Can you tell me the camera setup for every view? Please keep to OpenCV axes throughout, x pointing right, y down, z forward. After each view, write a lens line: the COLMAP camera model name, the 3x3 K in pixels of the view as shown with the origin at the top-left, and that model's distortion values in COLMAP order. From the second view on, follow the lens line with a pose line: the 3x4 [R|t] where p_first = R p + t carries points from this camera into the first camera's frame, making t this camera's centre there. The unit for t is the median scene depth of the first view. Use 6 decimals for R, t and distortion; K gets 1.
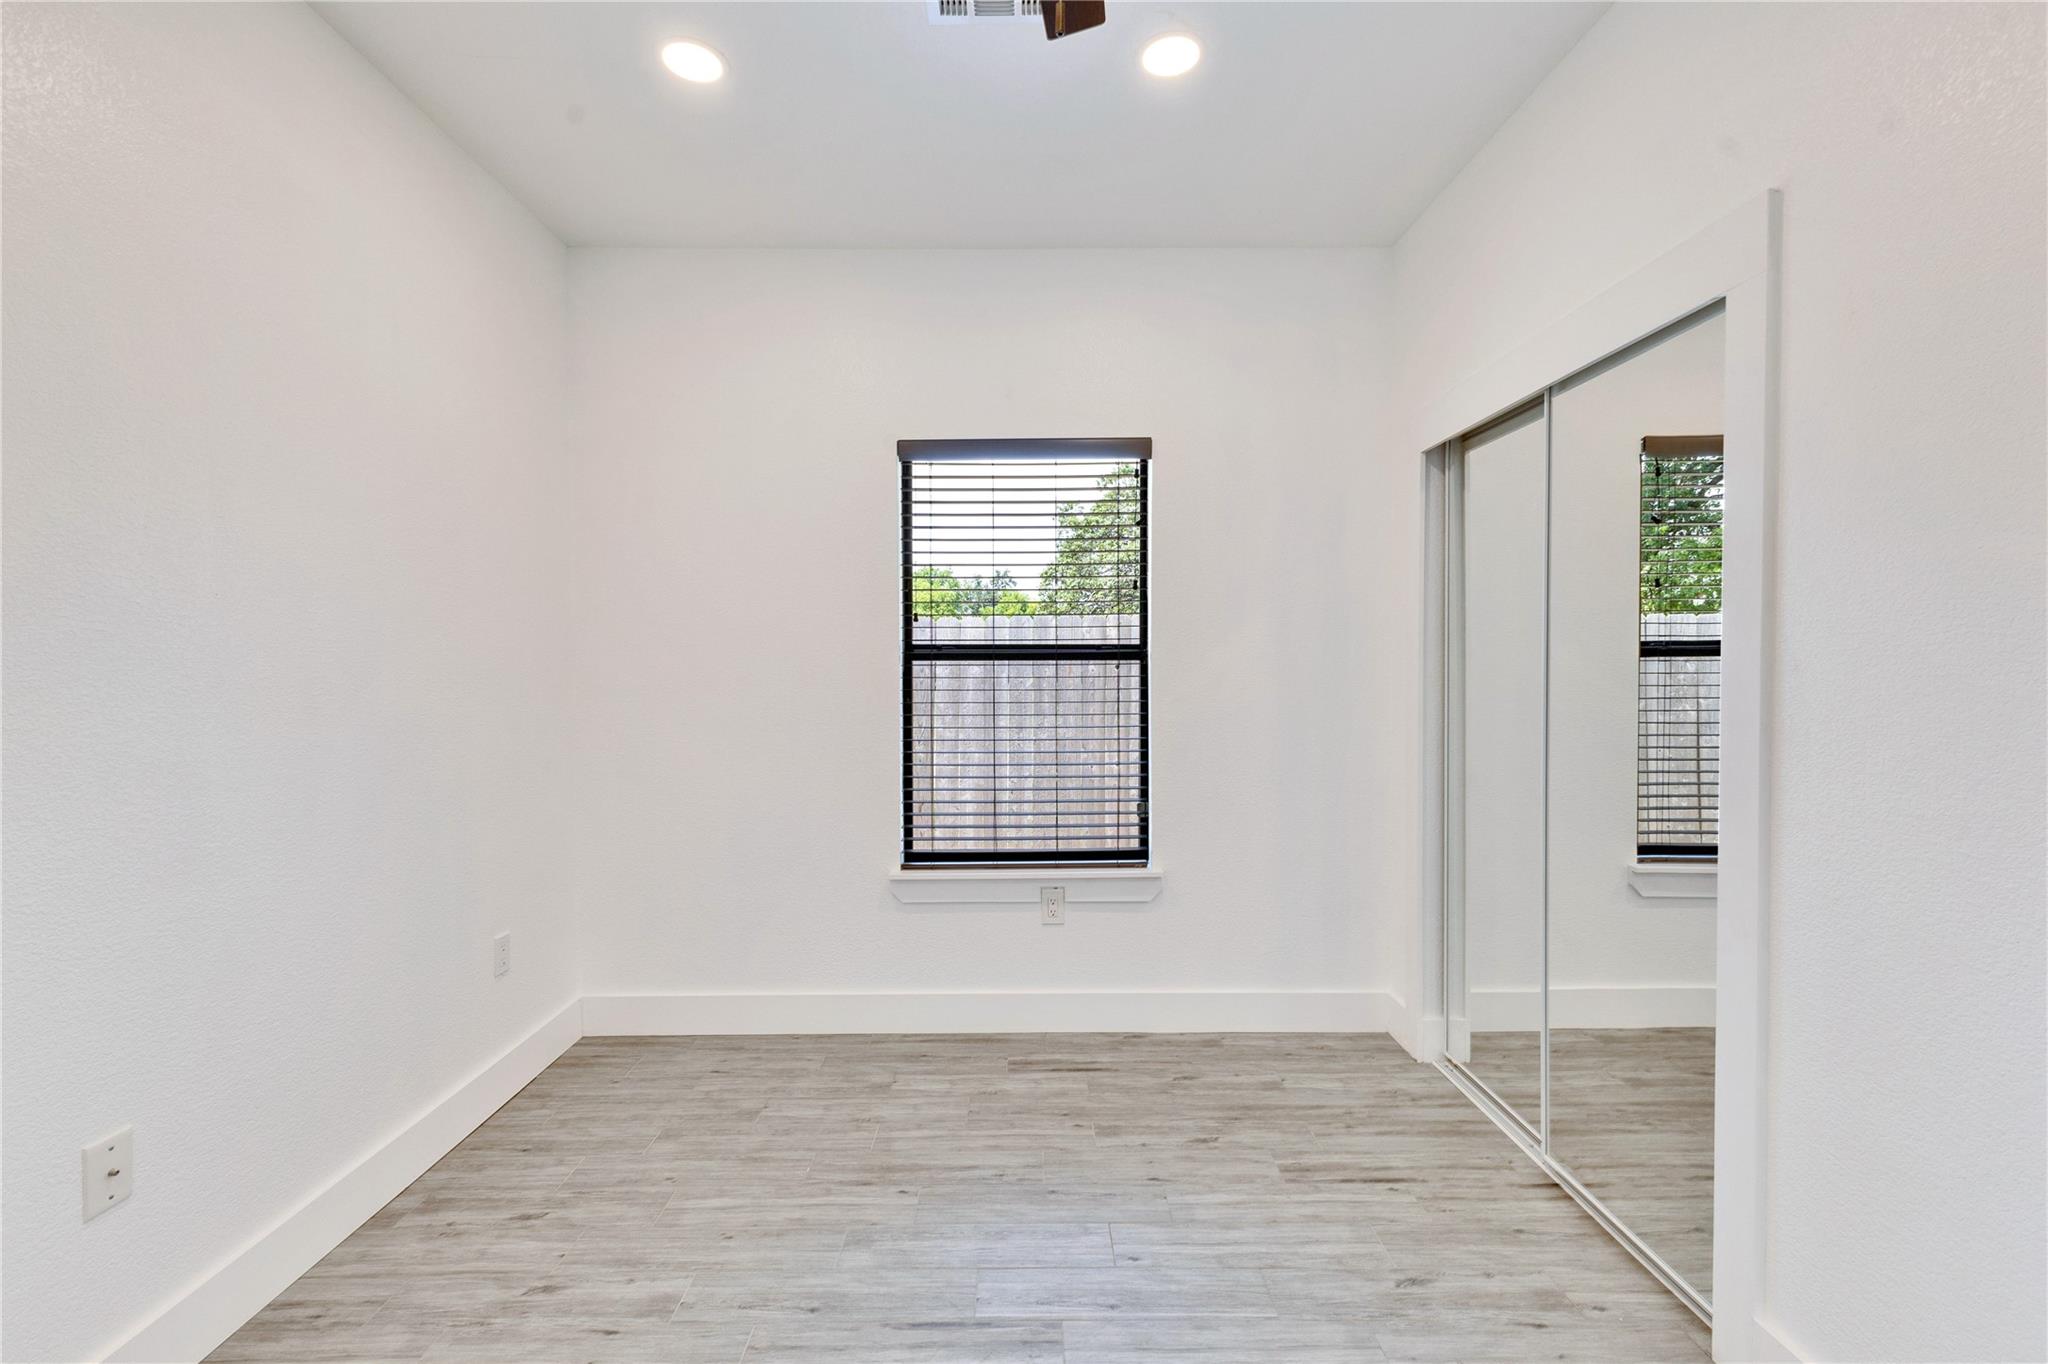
lens RADIAL K [[842.1, 0, 1011.6], [0, 842.1, 681.0], [0, 0, 1]] dist [0.003042, 0.001255]
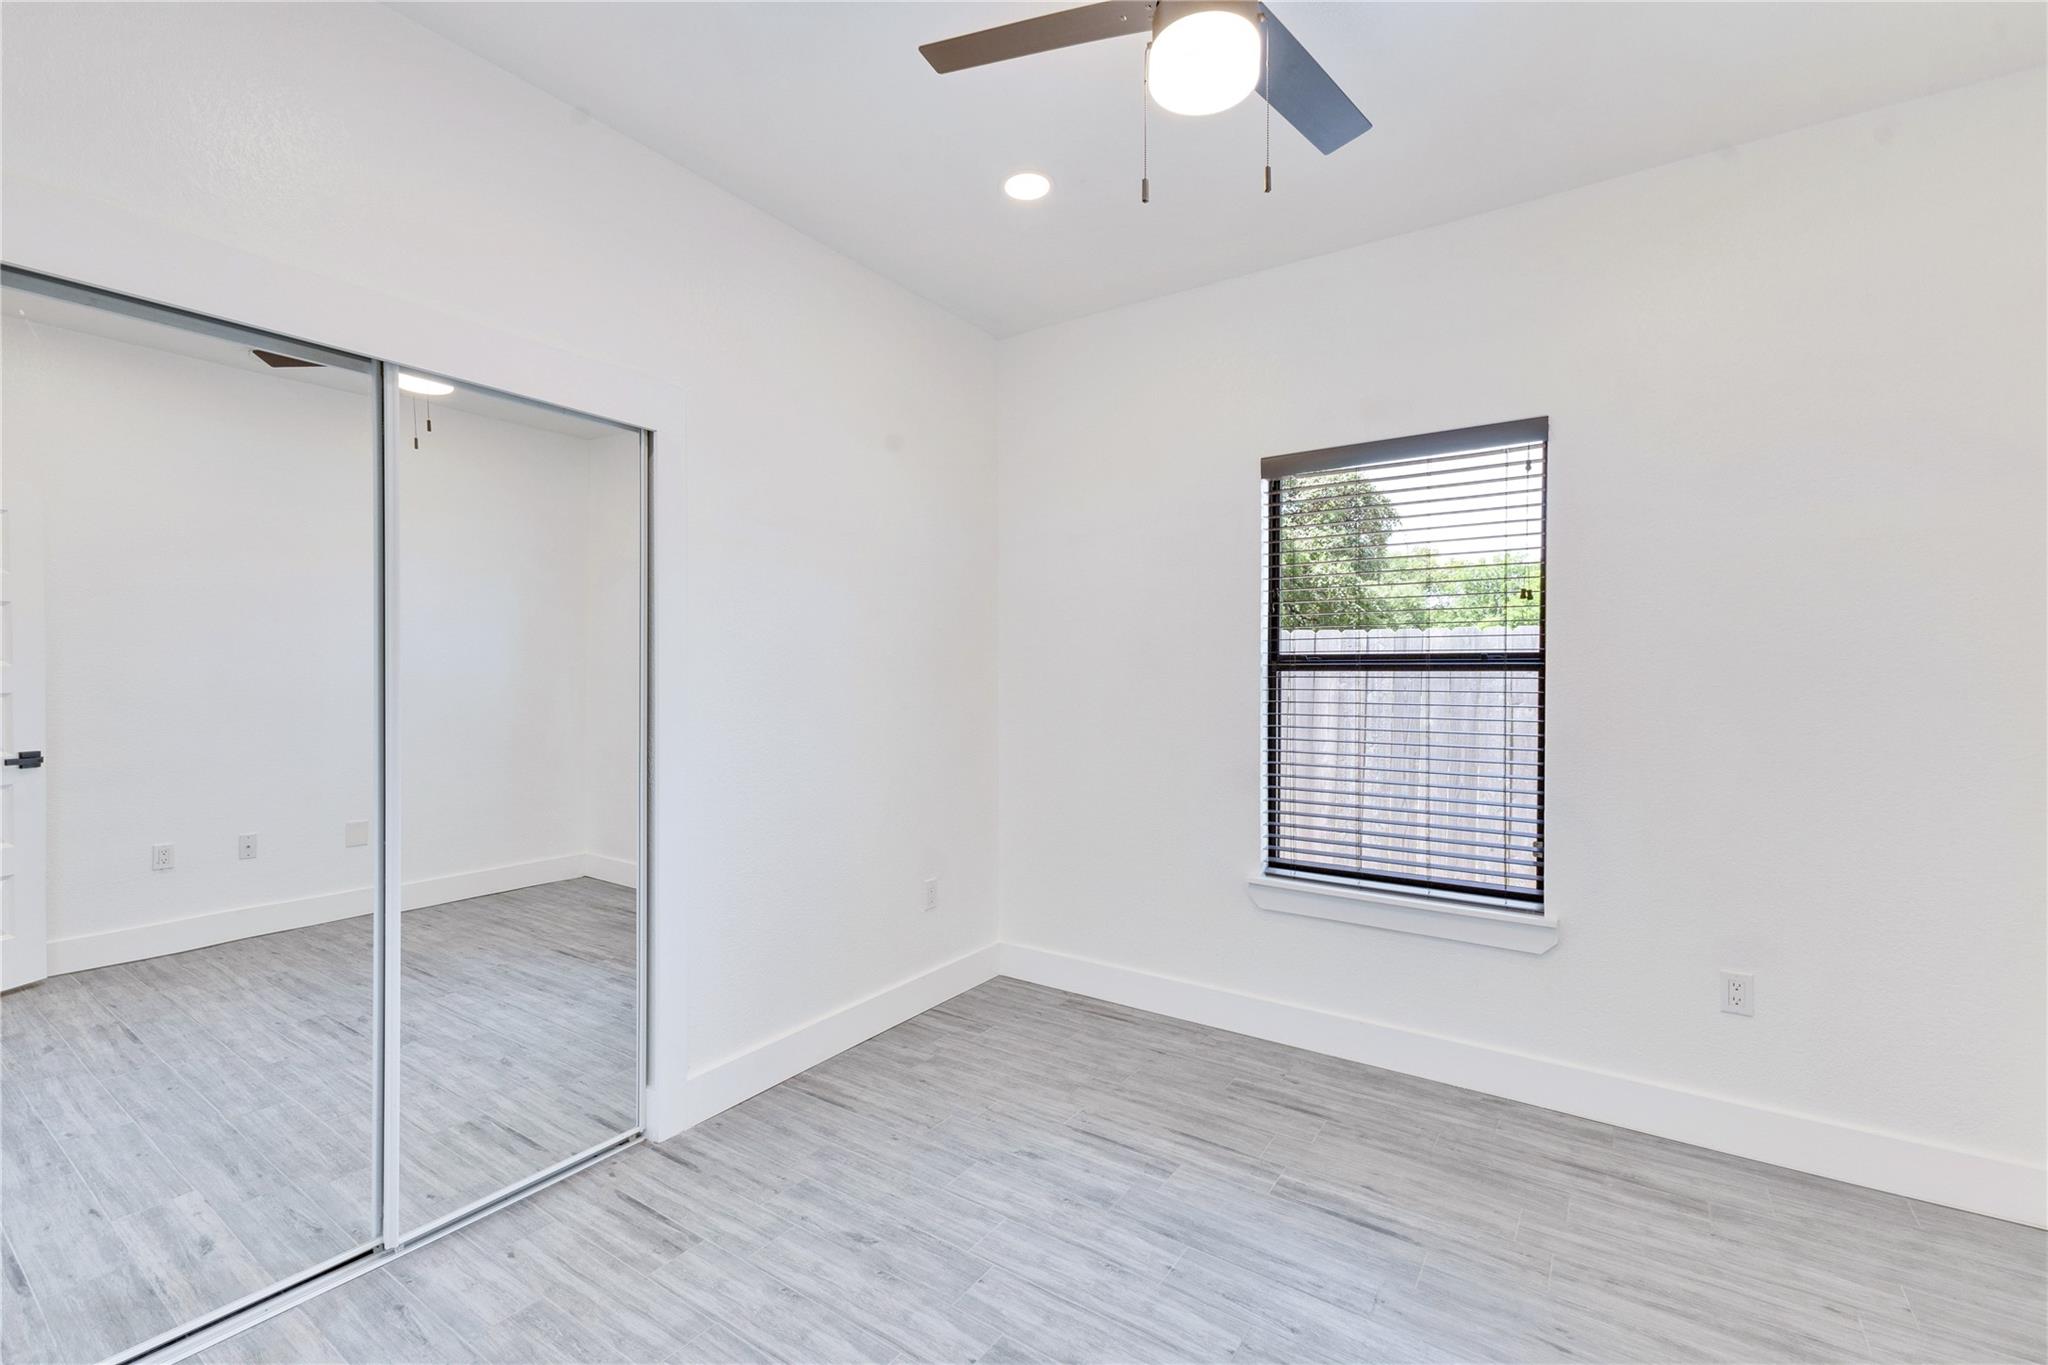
lens RADIAL K [[842.1, 0, 1043.5], [0, 842.1, 670.9], [0, 0, 1]] dist [0.003042, 0.001255]
pose [[0.830049, 0.004516, -0.557673, 0.249283], [-0.017716, 0.999676, -0.018274, -0.002046], [0.557410, 0.025048, 0.829860, -0.001032]]
